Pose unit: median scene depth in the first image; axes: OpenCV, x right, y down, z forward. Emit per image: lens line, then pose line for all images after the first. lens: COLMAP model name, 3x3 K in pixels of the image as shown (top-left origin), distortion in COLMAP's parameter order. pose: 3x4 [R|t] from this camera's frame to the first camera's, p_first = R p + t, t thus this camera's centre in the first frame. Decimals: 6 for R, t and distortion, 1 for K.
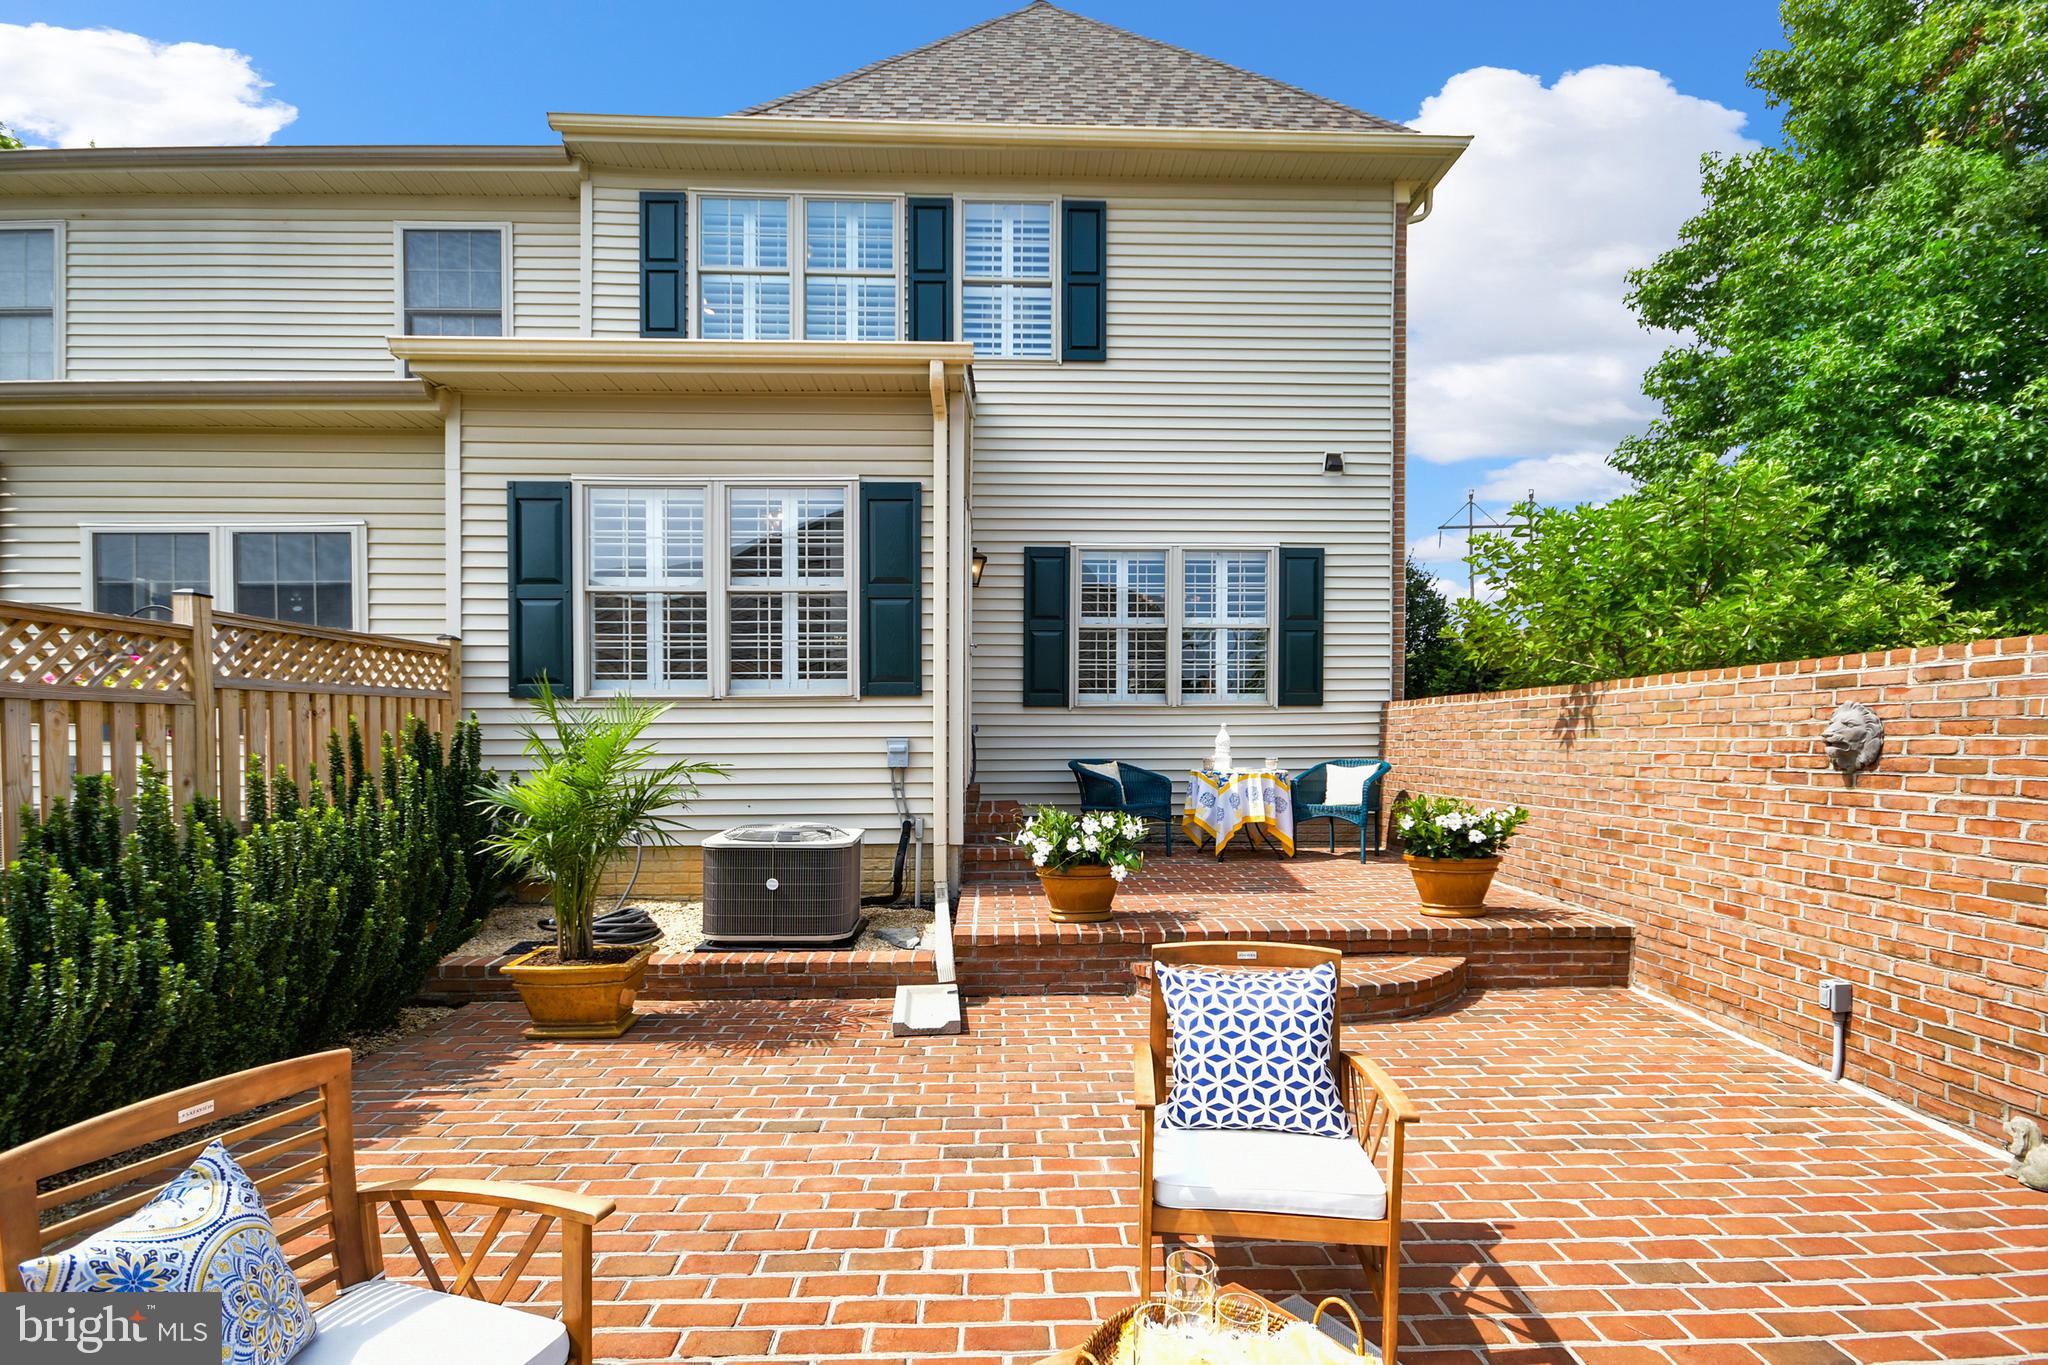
lens RADIAL K [[936.2, 0, 1020.6], [0, 936.2, 754.2], [0, 0, 1]] dist [0.012008, -0.008199]
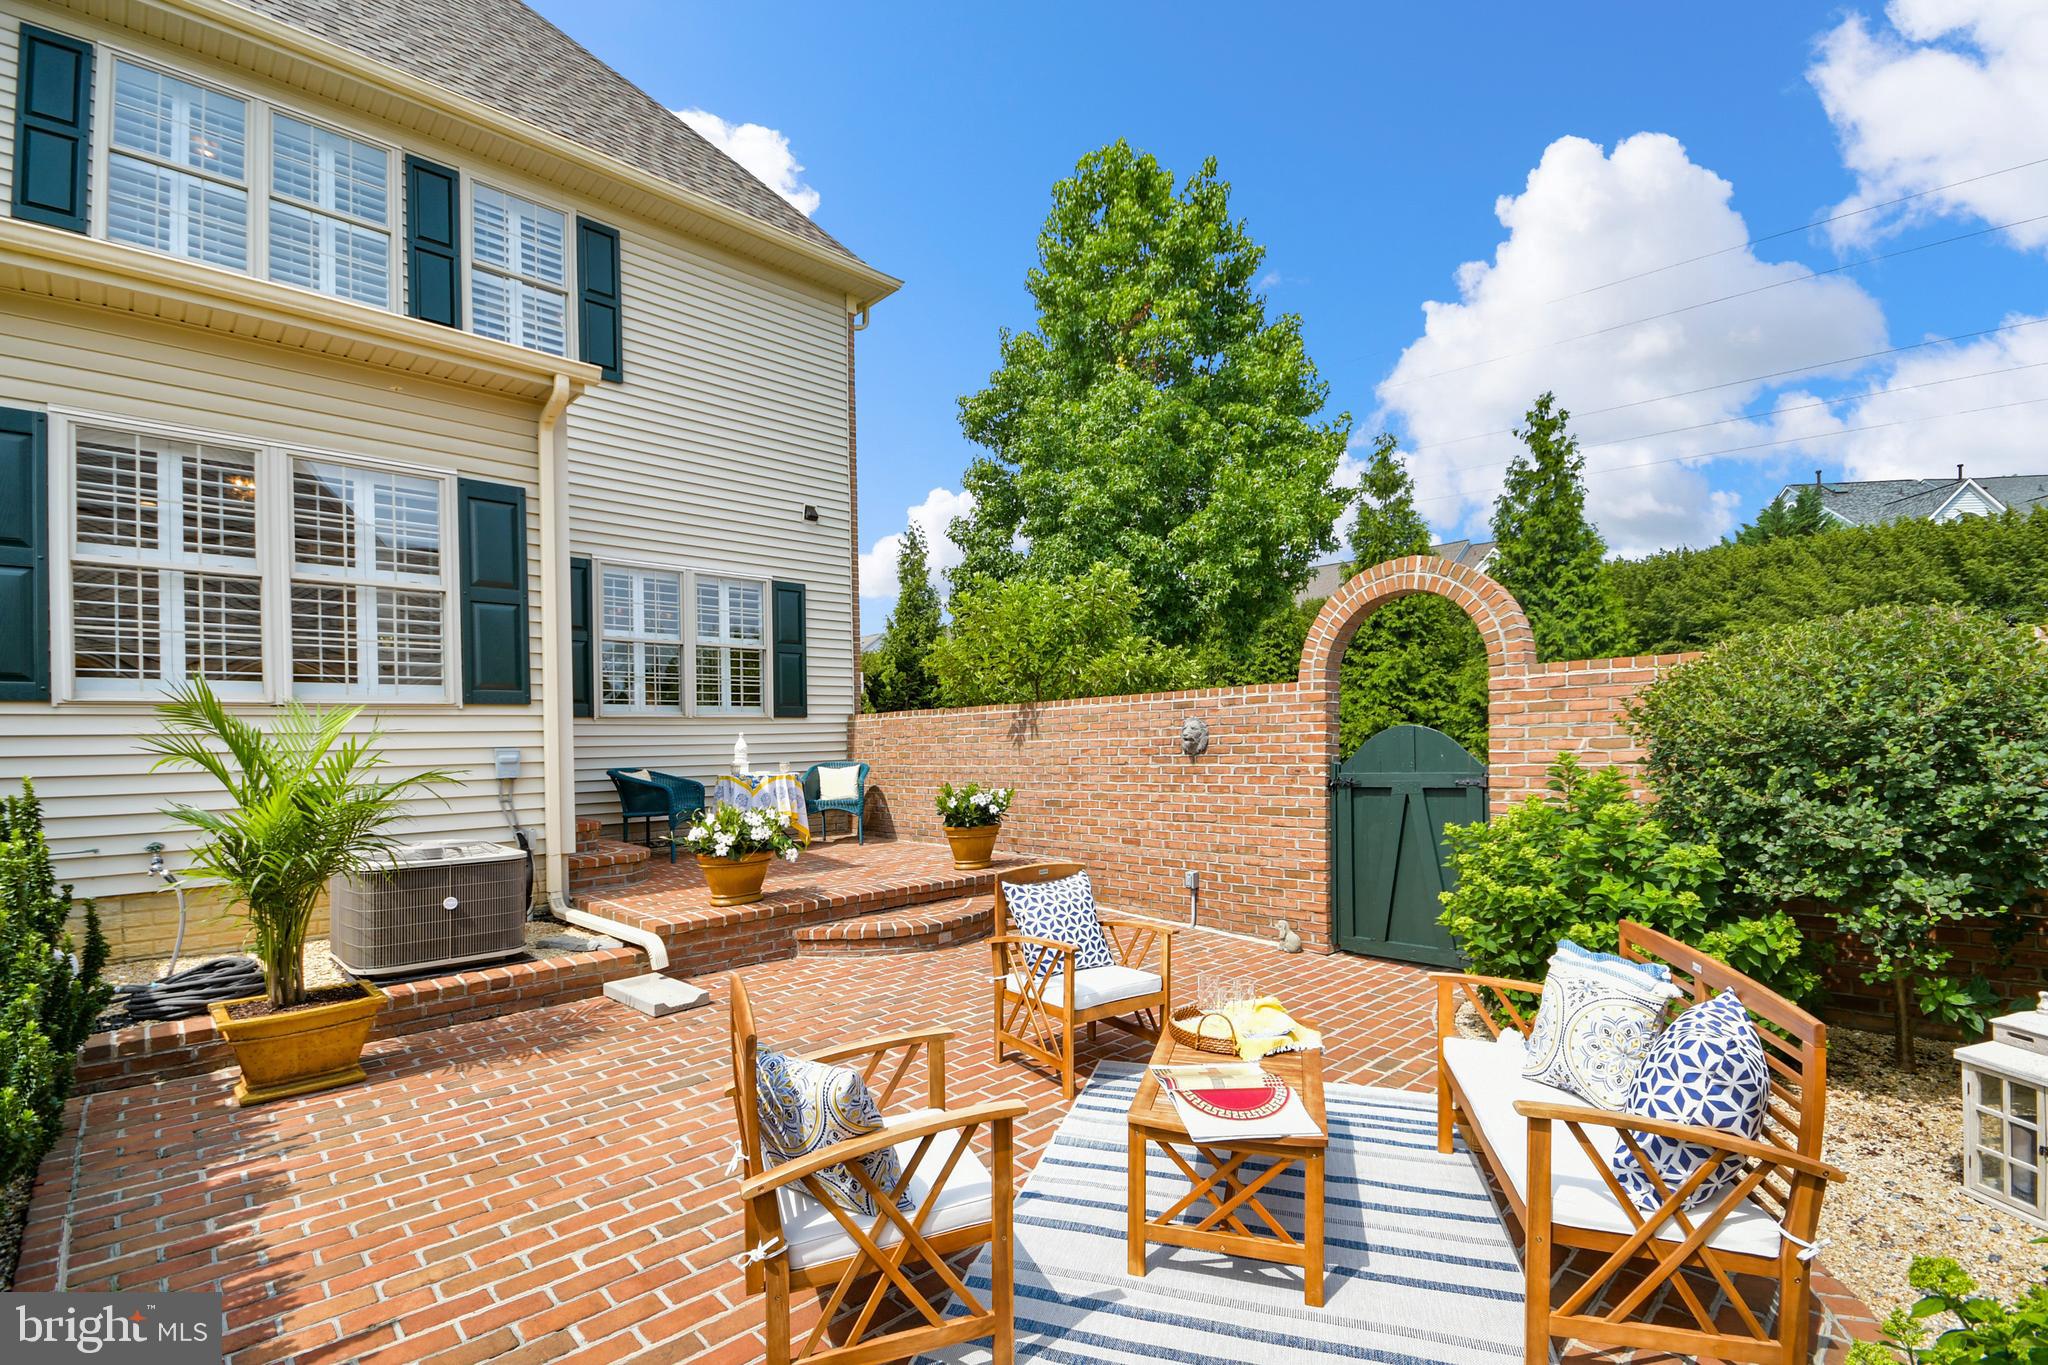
lens RADIAL K [[936.2, 0, 1020.6], [0, 936.2, 754.2], [0, 0, 1]] dist [0.012008, -0.008199]
pose [[0.736356, -0.021514, 0.676252, -0.392777], [0.030879, 0.999521, -0.001825, 0.006990], [-0.675889, 0.022226, 0.736668, -0.069349]]
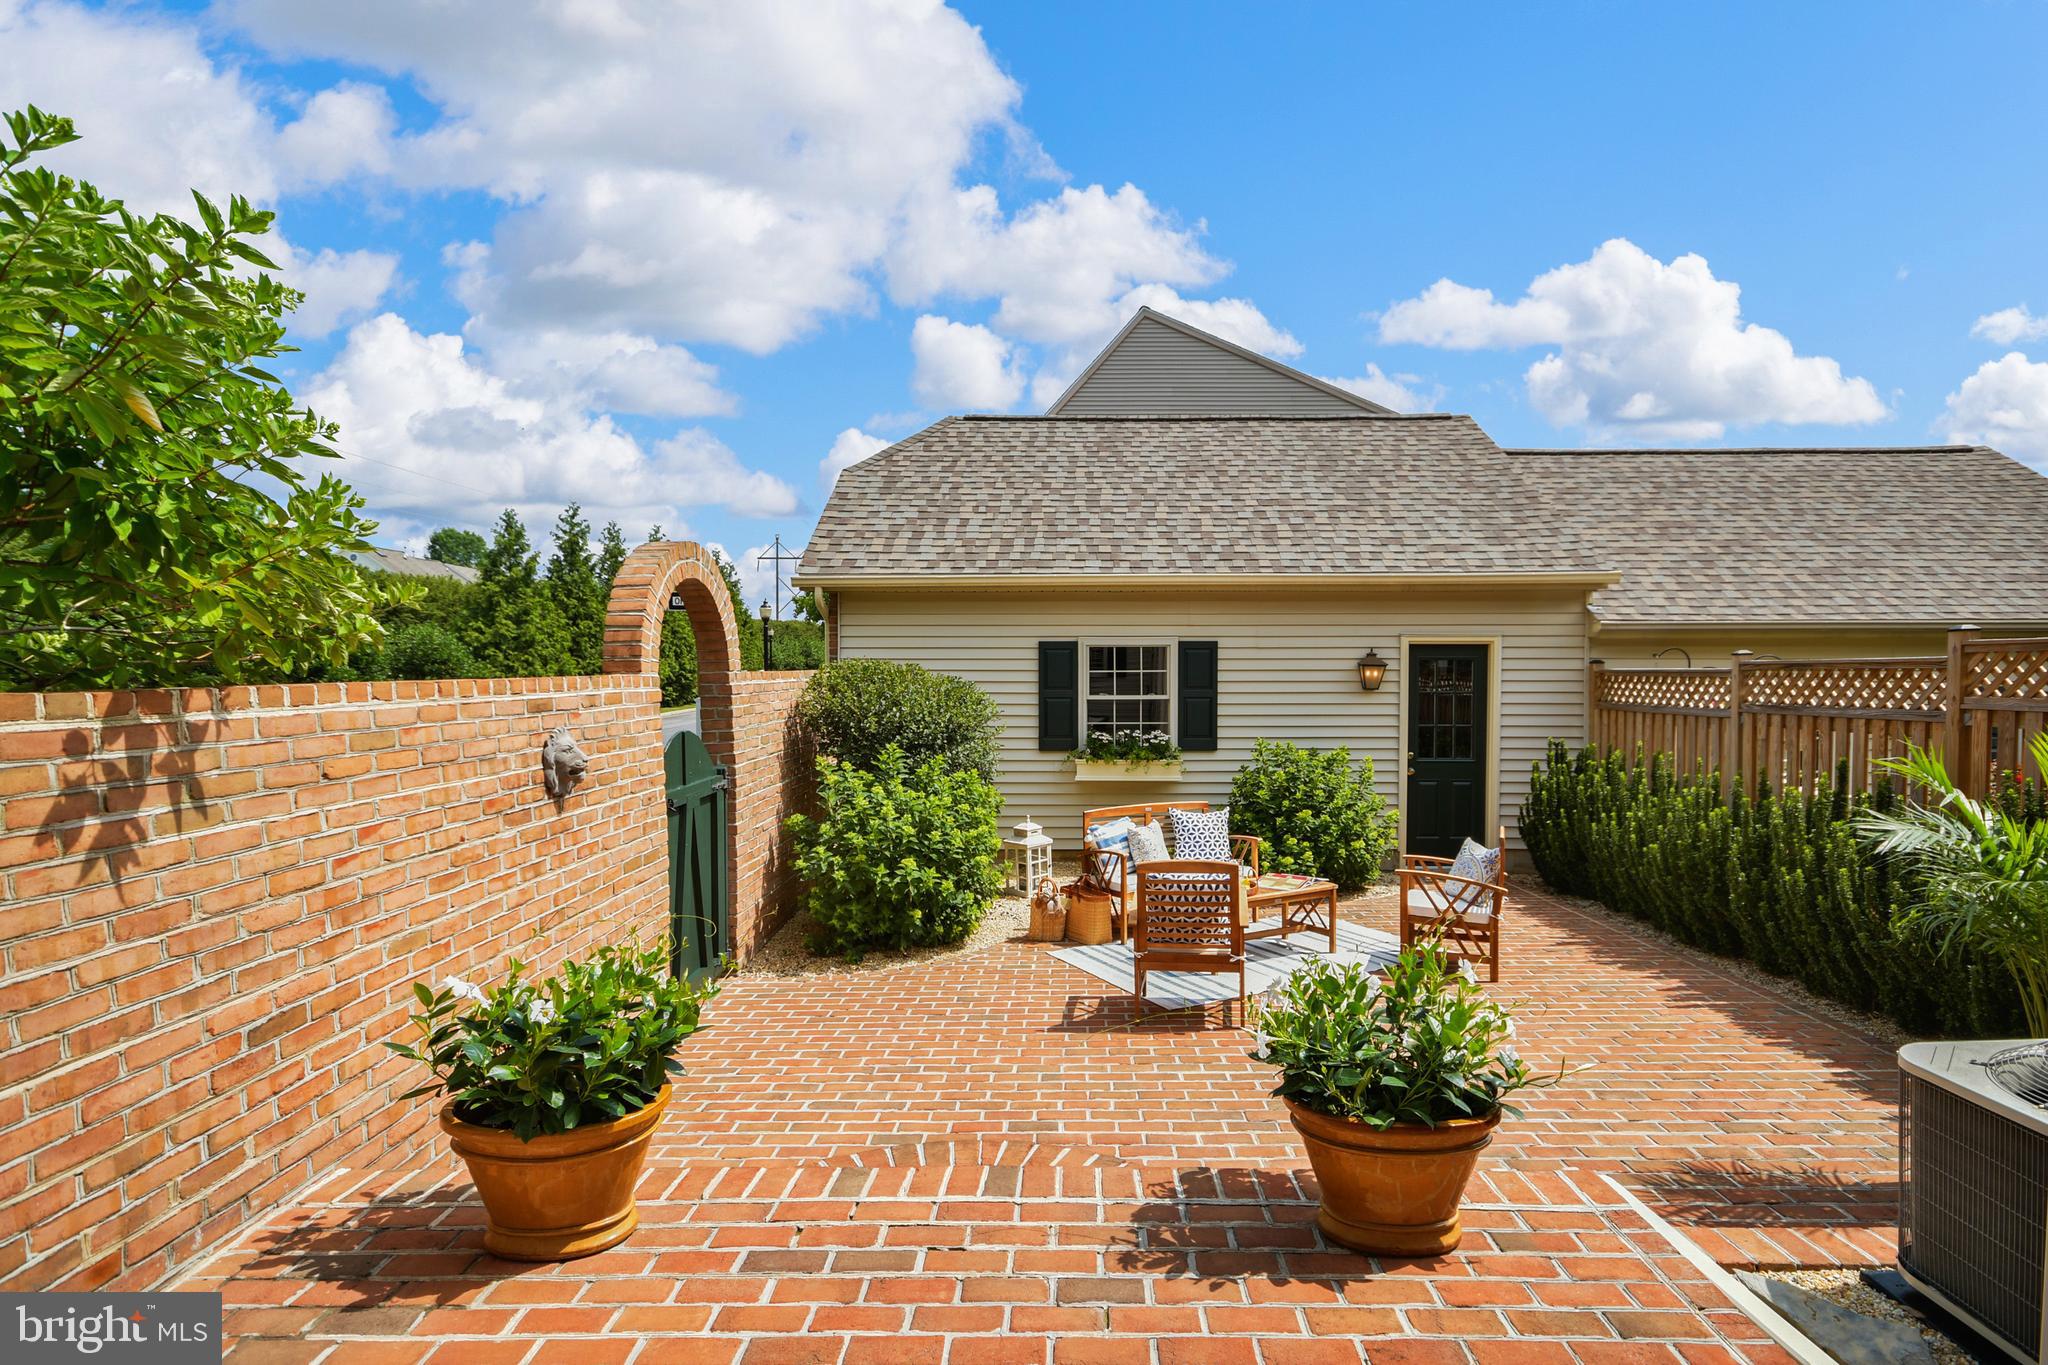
lens RADIAL K [[1008.2, 0, 1024.0], [0, 1008.2, 682.5], [0, 0, 1]] dist [0.000932, -0.000049]
pose [[-0.999242, -0.001473, 0.038904, 0.228294], [-0.000441, 0.999648, 0.026524, -0.086634], [-0.038930, 0.026487, -0.998891, 1.346122]]
